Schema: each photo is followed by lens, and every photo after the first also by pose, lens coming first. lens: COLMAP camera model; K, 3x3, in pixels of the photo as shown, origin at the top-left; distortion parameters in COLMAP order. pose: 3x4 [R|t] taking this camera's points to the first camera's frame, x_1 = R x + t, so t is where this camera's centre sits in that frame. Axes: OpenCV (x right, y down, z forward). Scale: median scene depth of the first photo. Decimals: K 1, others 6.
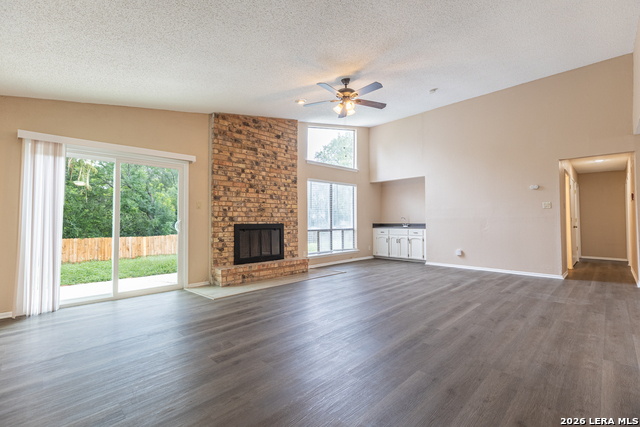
lens RADIAL K [[289.1, 0, 323.5], [0, 289.1, 213.0], [0, 0, 1]] dist [0.008781, 0.001188]
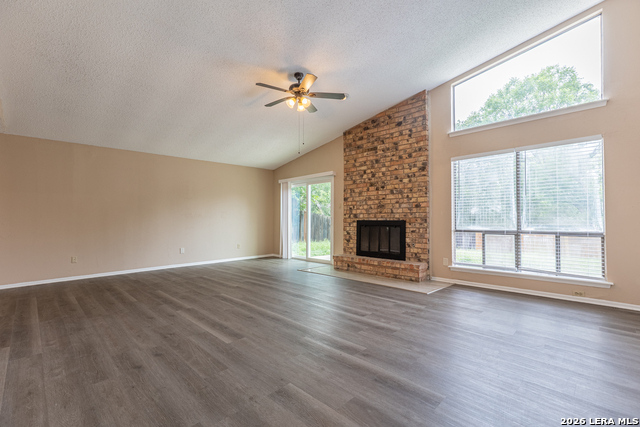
lens RADIAL K [[289.1, 0, 321.2], [0, 289.1, 213.6], [0, 0, 1]] dist [0.008781, 0.001188]
pose [[-0.007536, -0.010618, -0.999915, 0.832306], [0.035458, 0.999312, -0.010878, 0.018497], [0.999343, -0.035537, -0.007154, 0.842213]]
